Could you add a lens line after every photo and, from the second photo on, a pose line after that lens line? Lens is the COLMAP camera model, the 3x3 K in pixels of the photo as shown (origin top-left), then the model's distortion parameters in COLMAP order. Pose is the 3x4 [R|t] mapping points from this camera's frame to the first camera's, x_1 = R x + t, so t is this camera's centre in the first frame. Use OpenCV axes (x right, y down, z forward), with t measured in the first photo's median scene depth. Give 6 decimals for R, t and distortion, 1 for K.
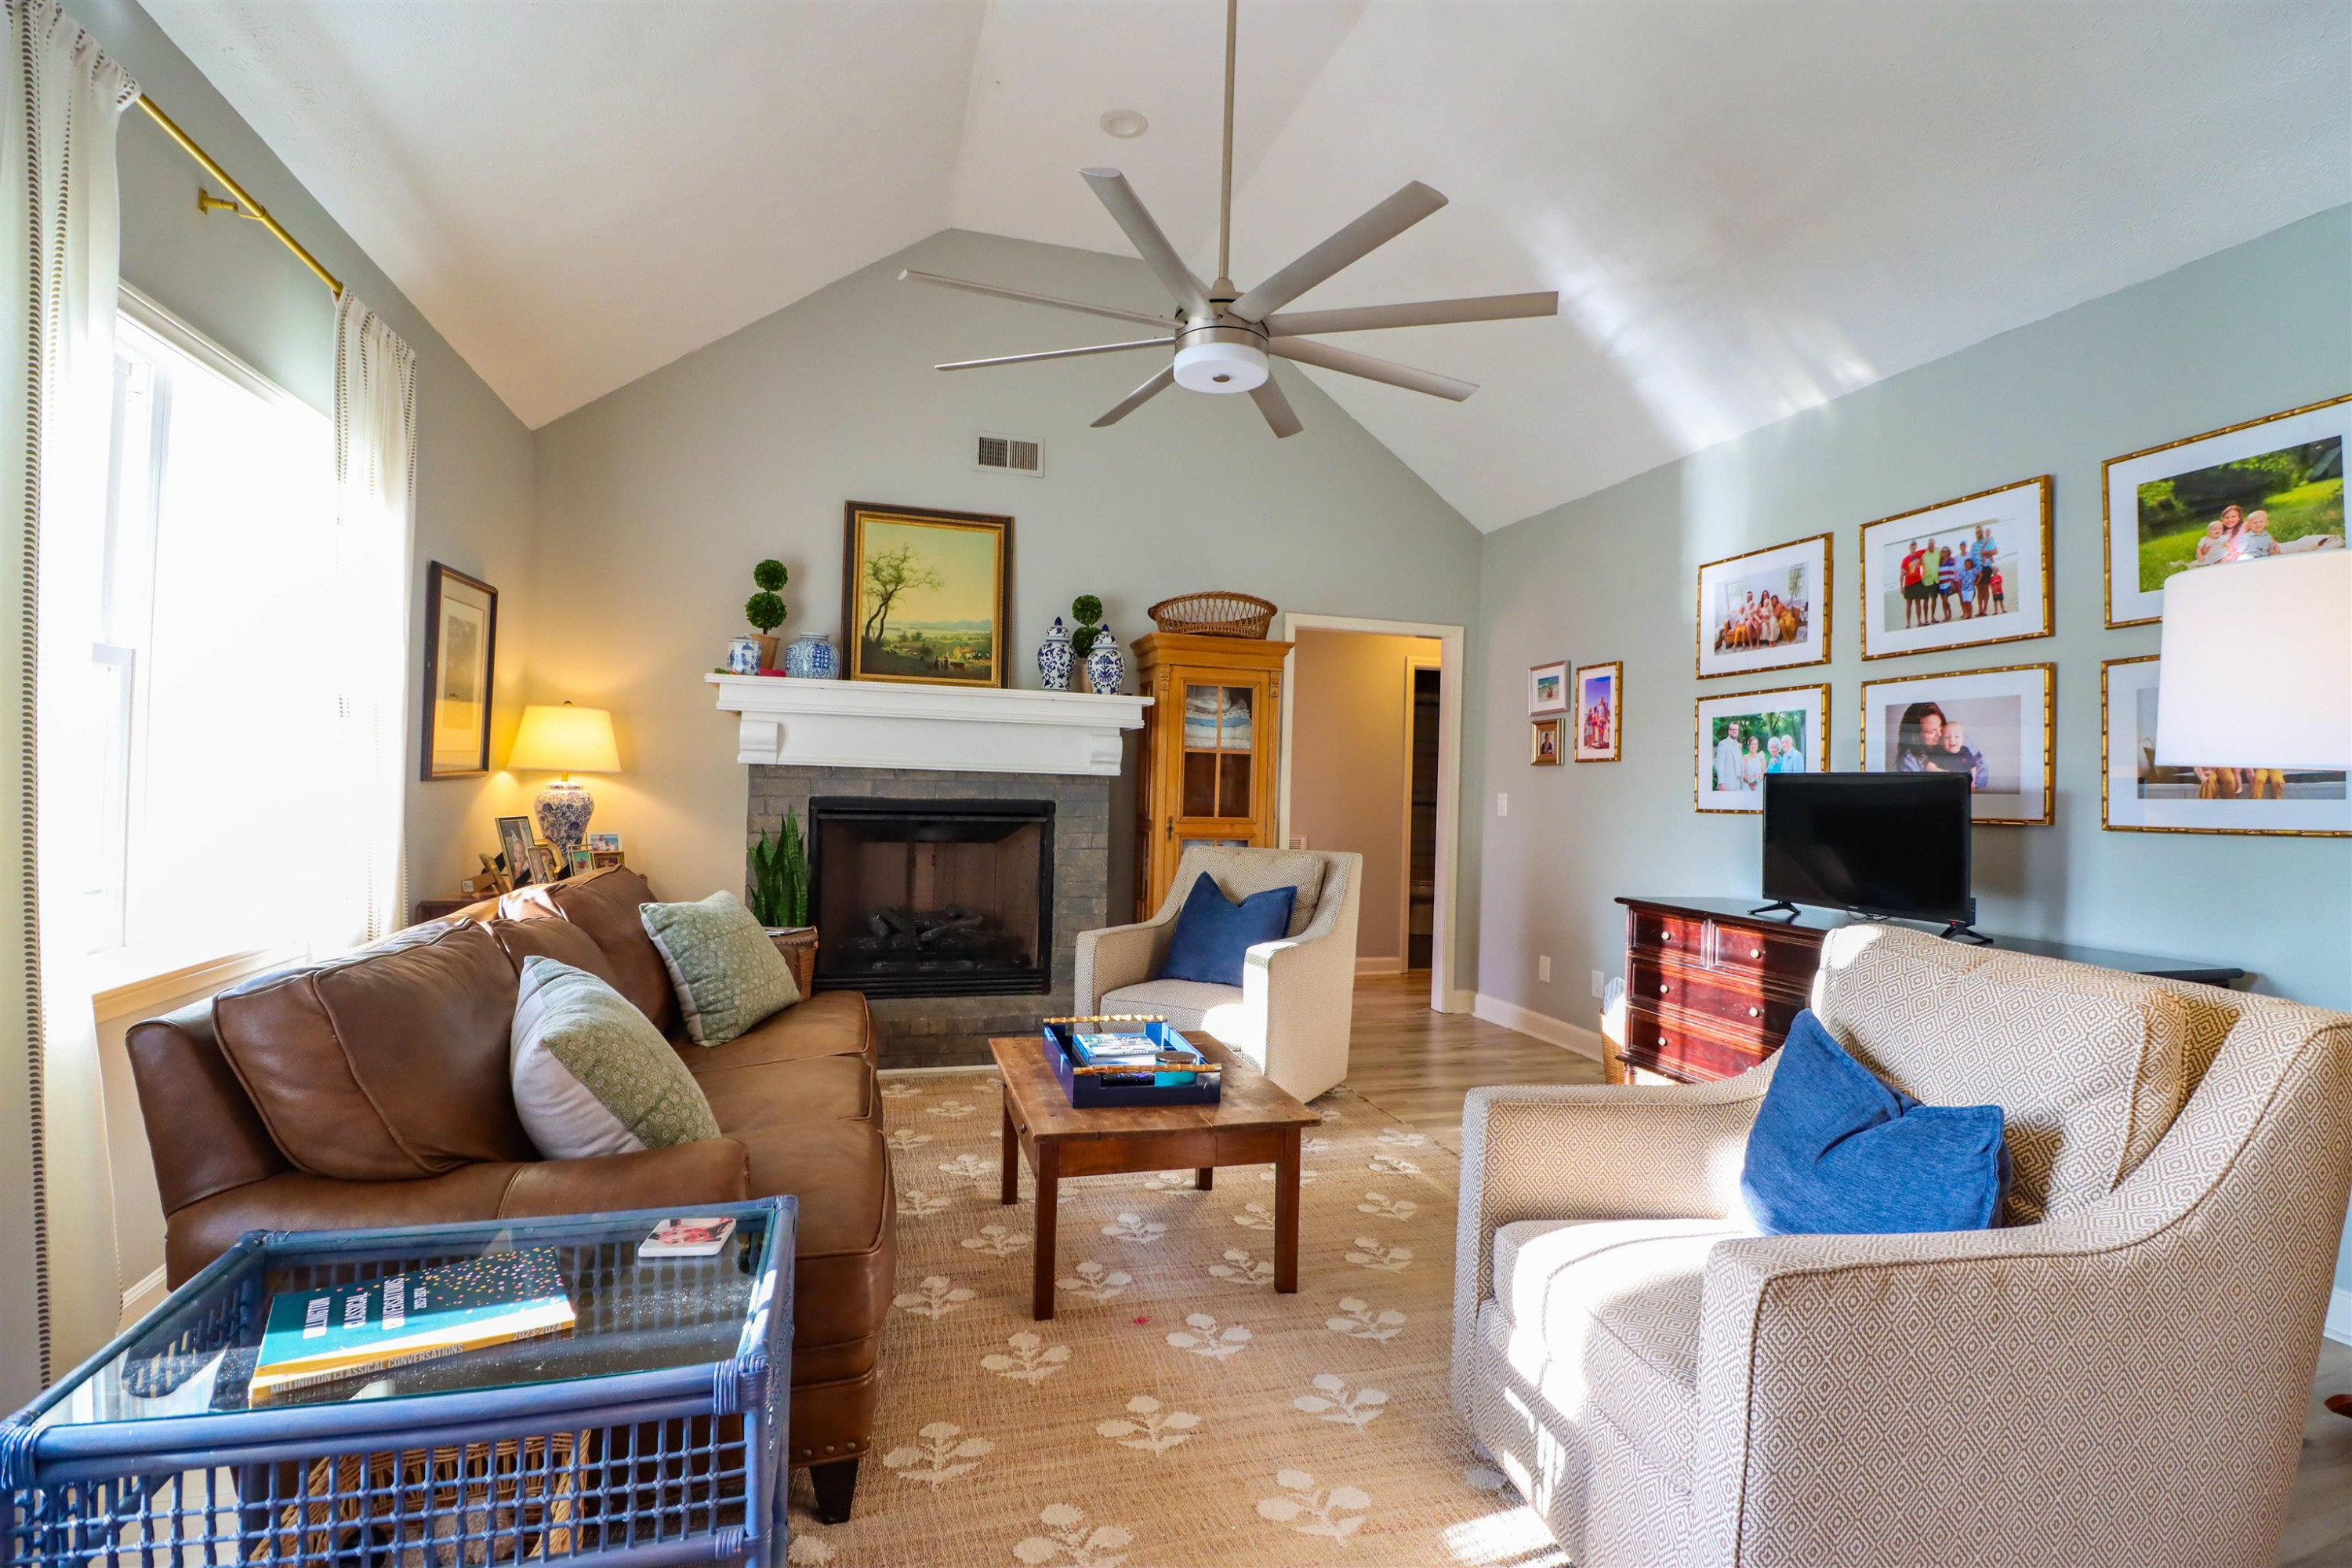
lens RADIAL K [[1081.4, 0, 1179.6], [0, 1081.4, 791.1], [0, 0, 1]] dist [-0.015865, -0.005264]
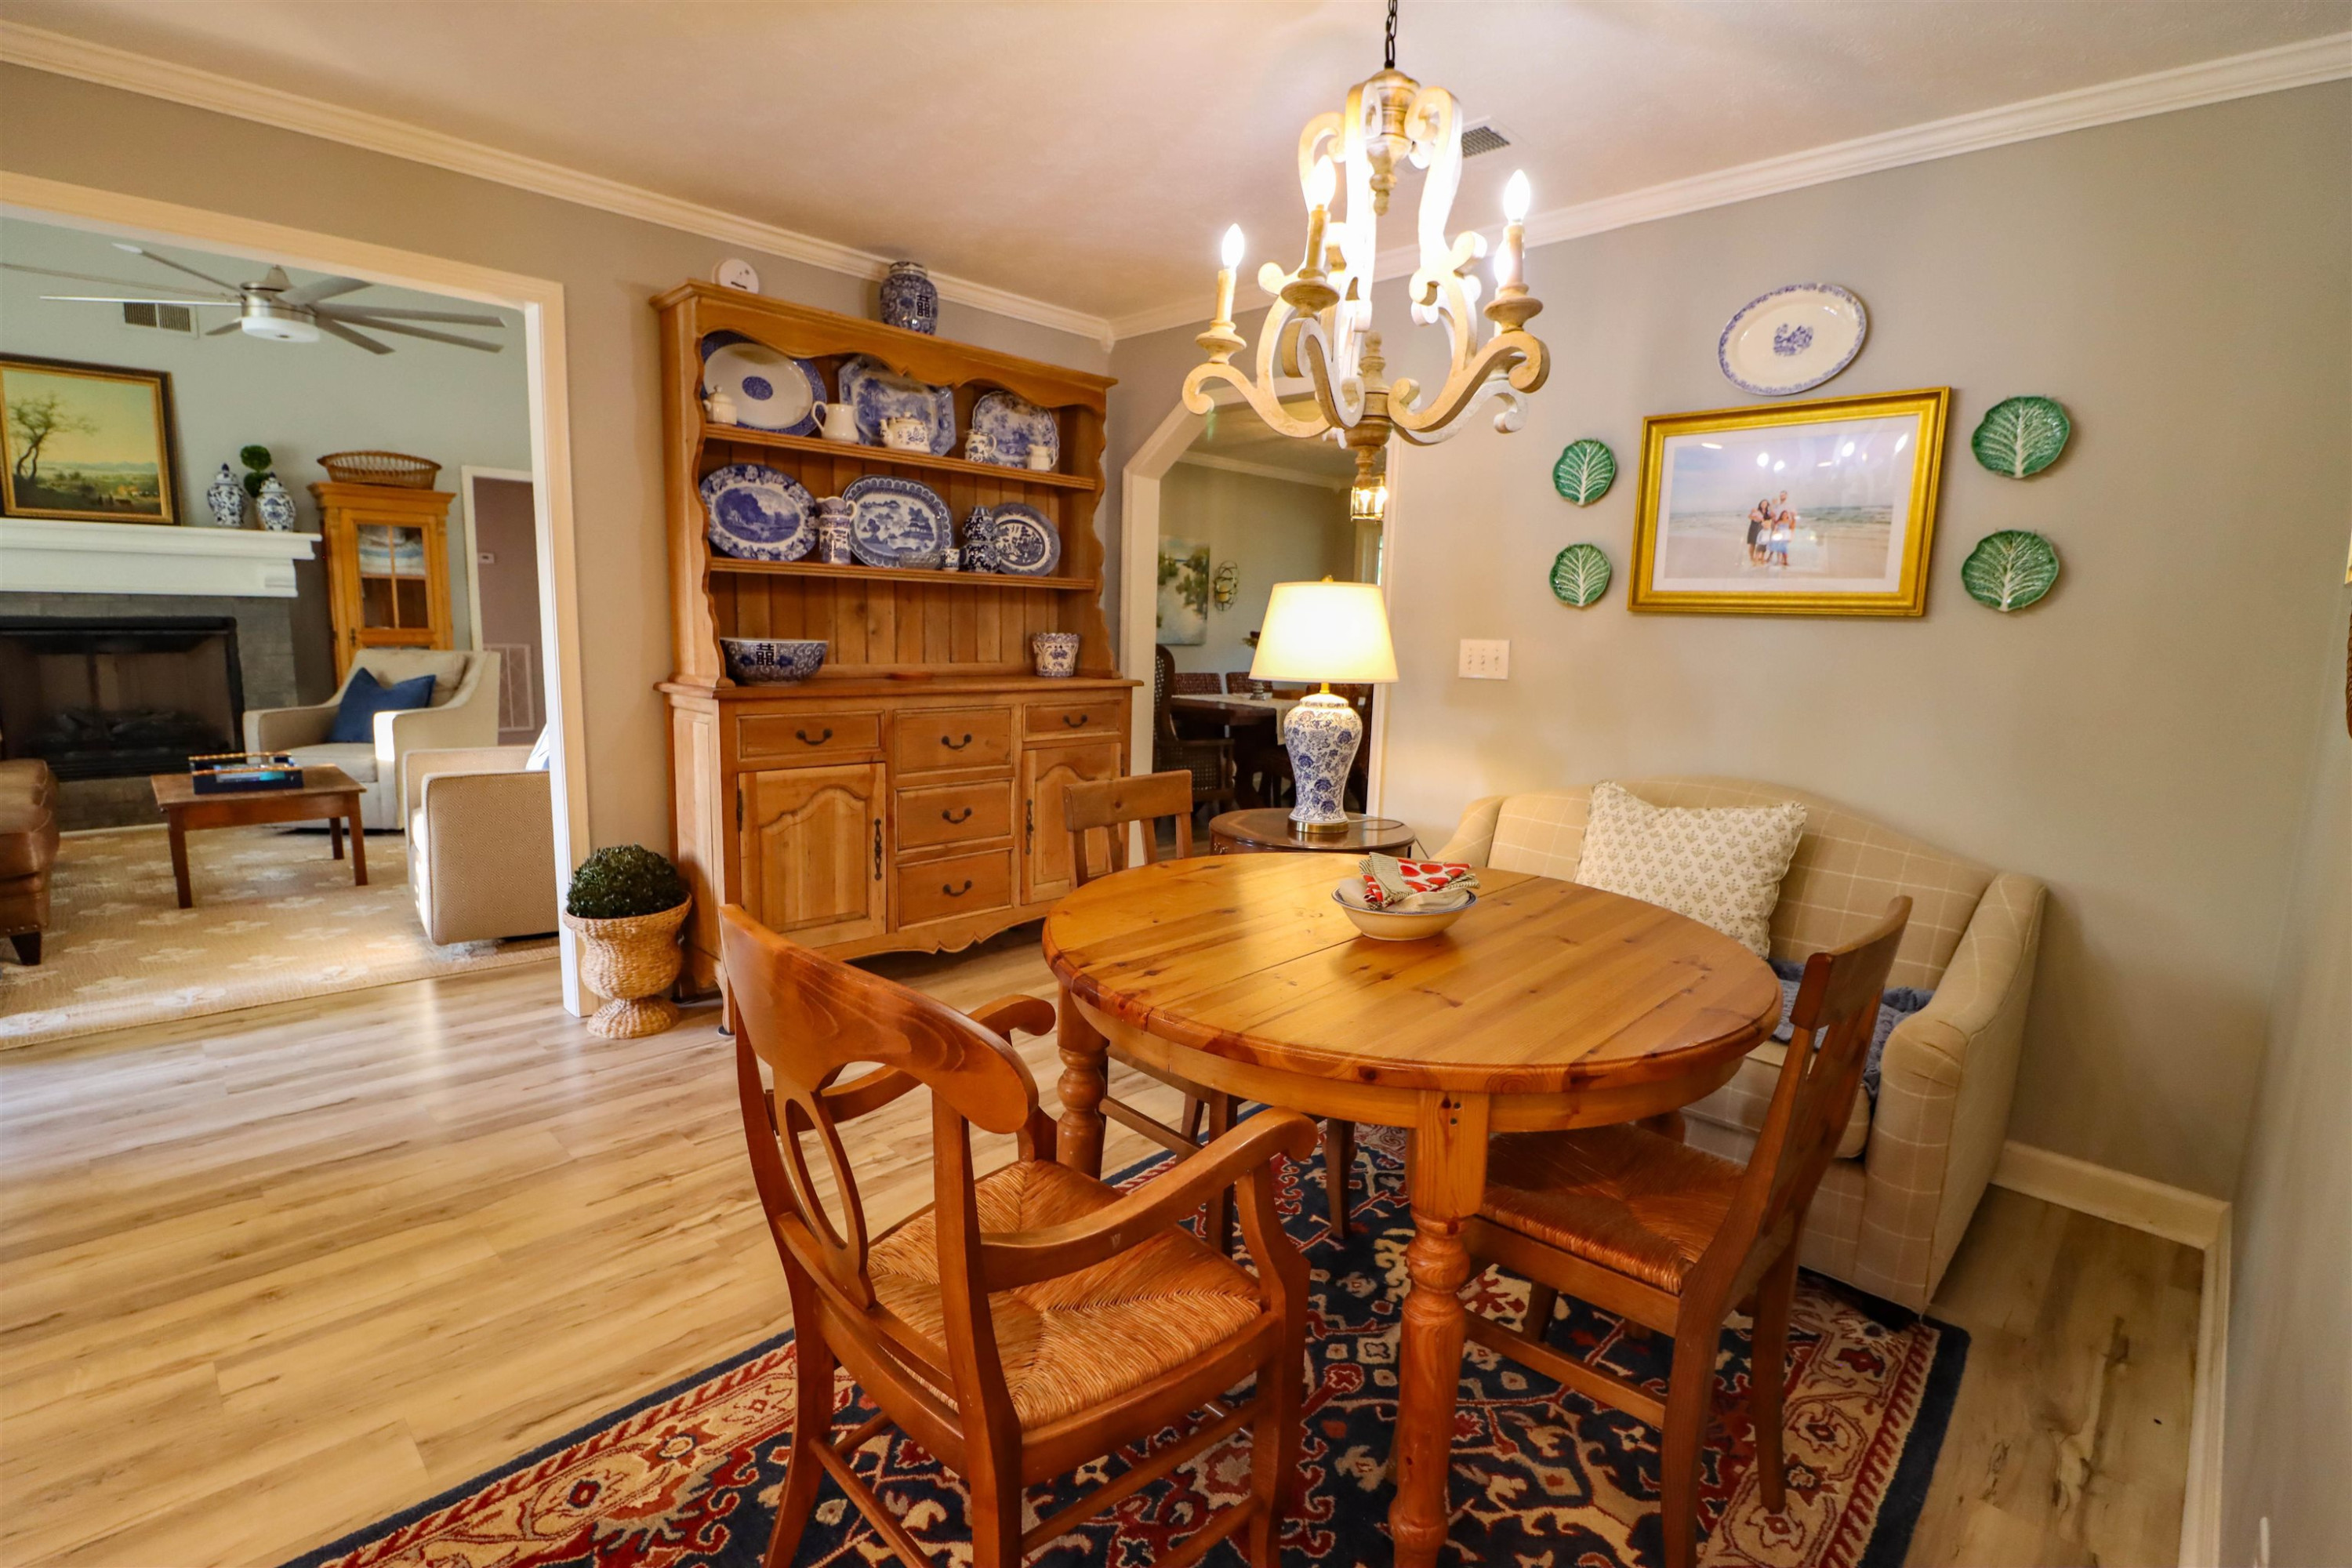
lens RADIAL K [[1081.4, 0, 1165.1], [0, 1081.4, 783.2], [0, 0, 1]] dist [-0.015865, -0.005264]
pose [[0.877225, -0.078563, 0.473608, 0.231673], [0.001367, 0.986924, 0.161180, 0.001544], [-0.480078, -0.140744, 0.865862, -0.615011]]
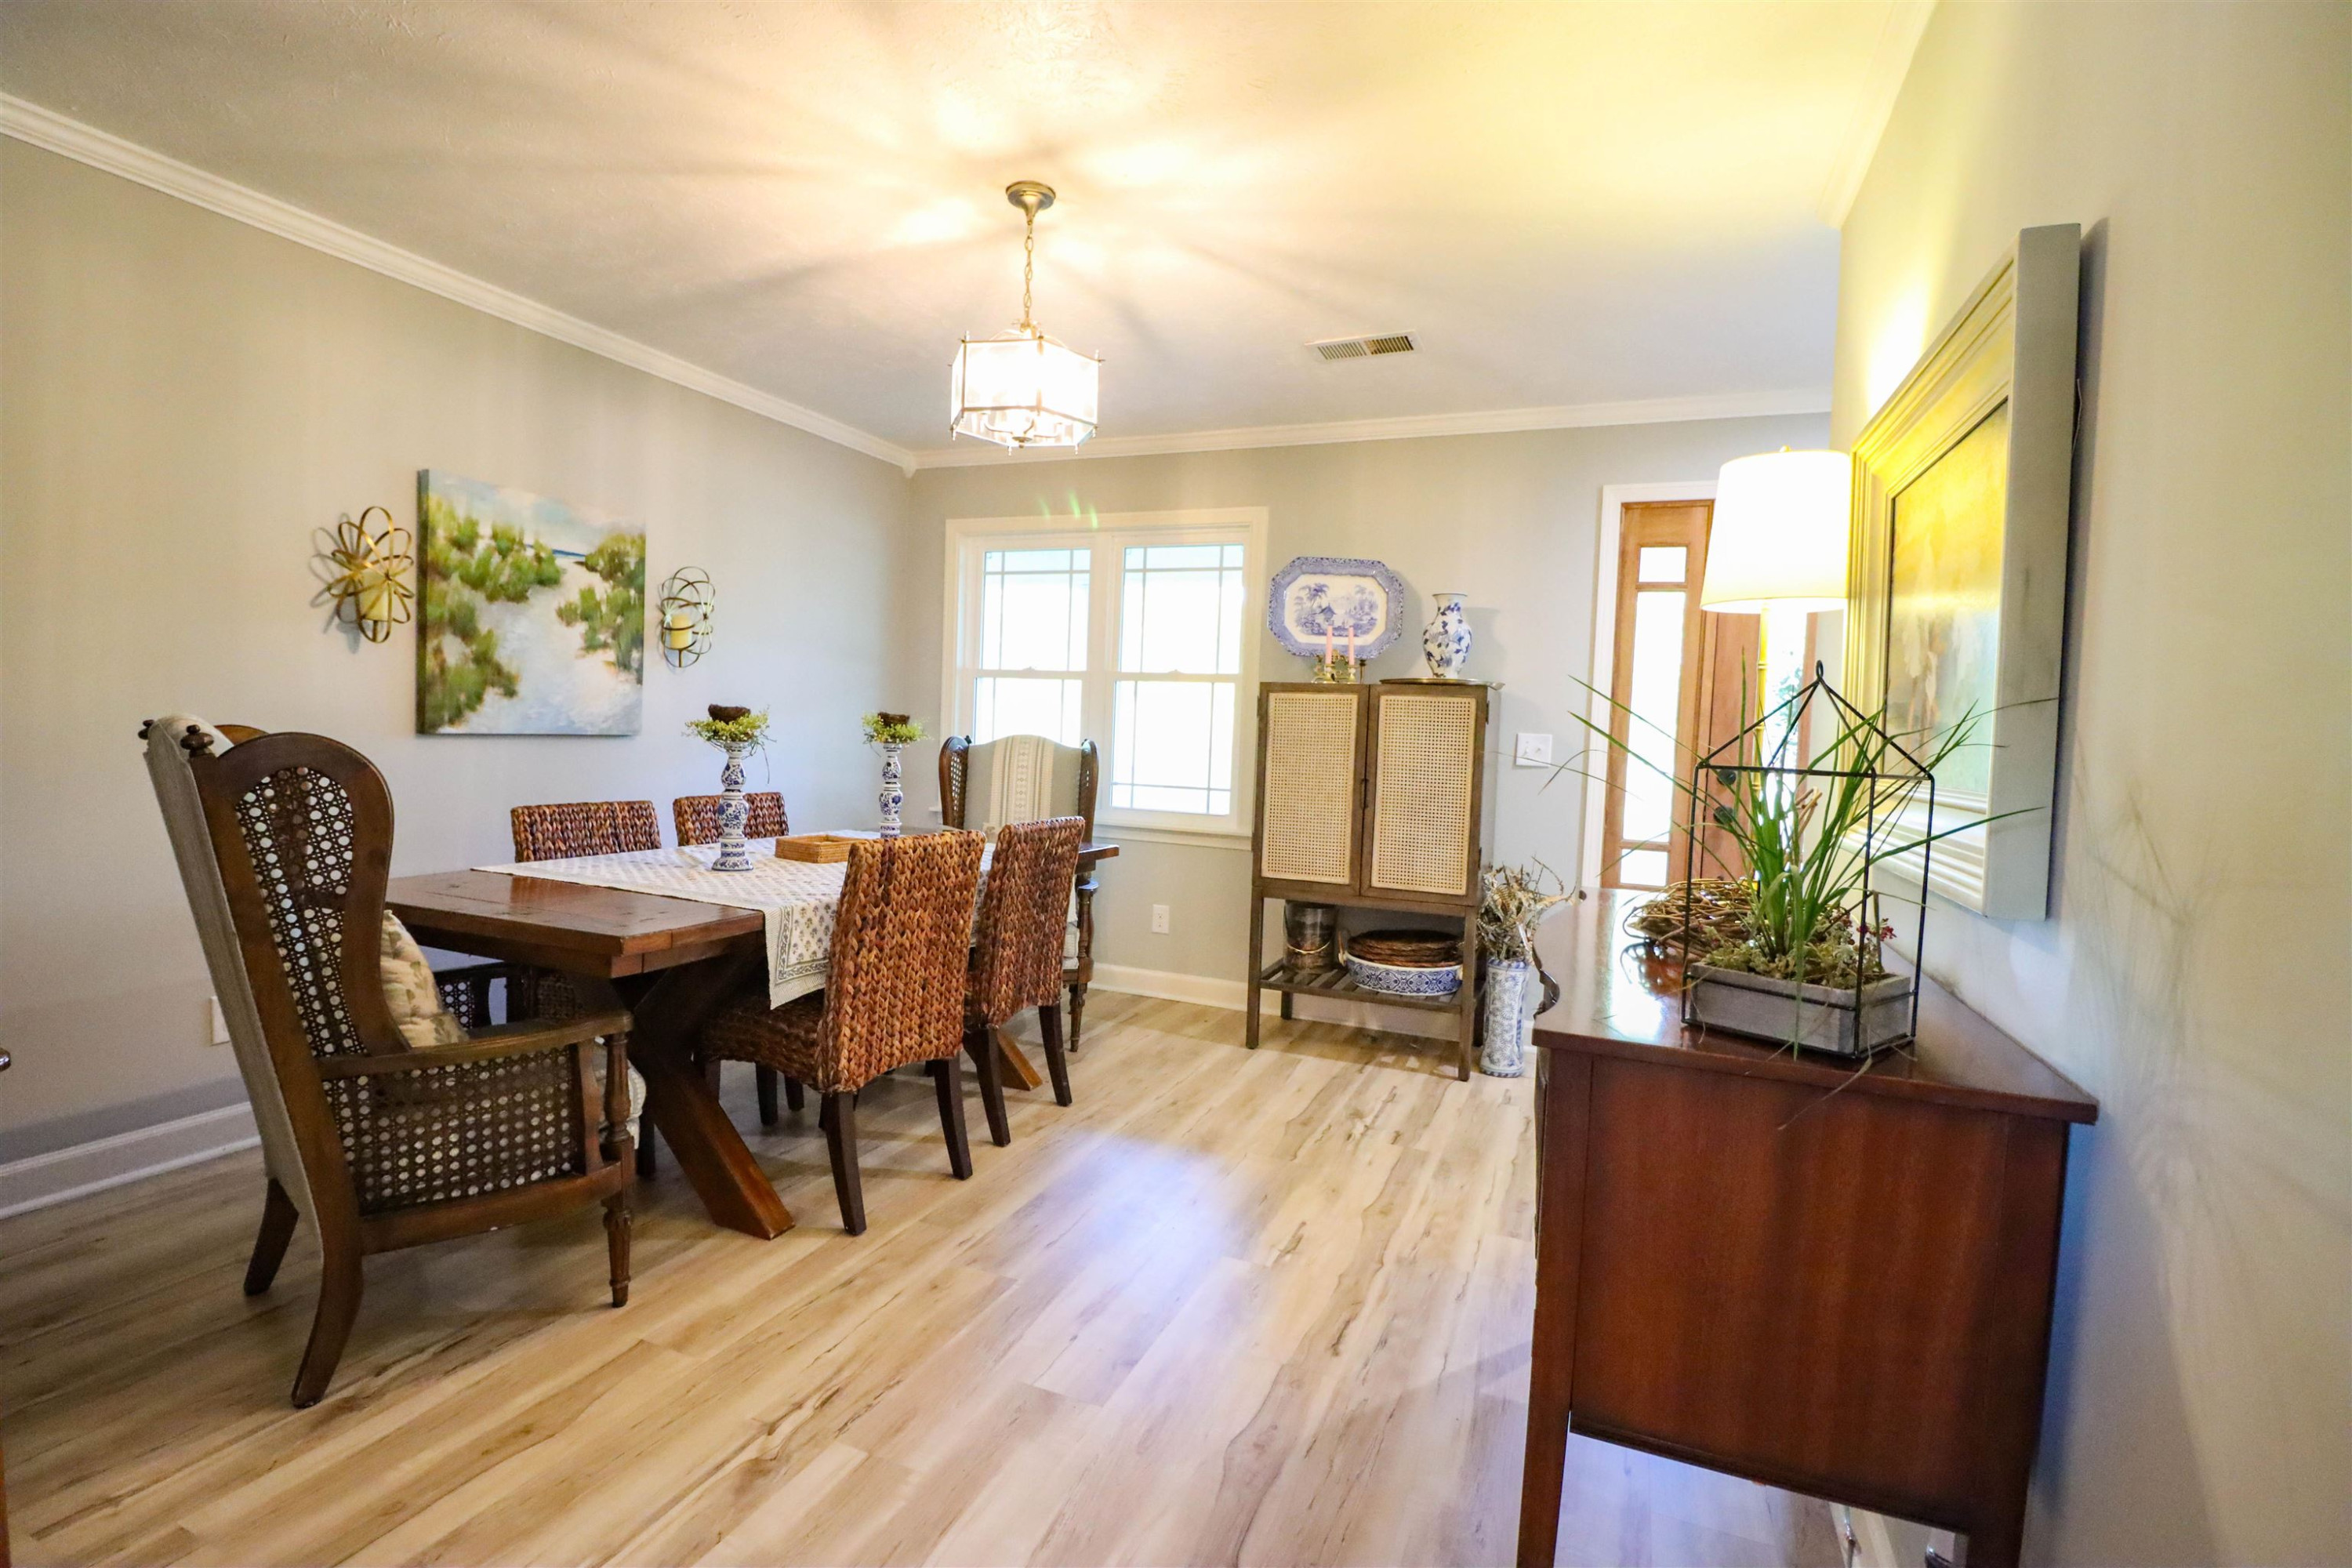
lens RADIAL K [[1081.4, 0, 1163.4], [0, 1081.4, 786.9], [0, 0, 1]] dist [-0.015865, -0.005264]
pose [[0.633345, -0.052783, 0.772067, 0.708887], [-0.010971, 0.996959, 0.077158, 0.029883], [-0.773791, -0.057338, 0.630840, 0.012793]]
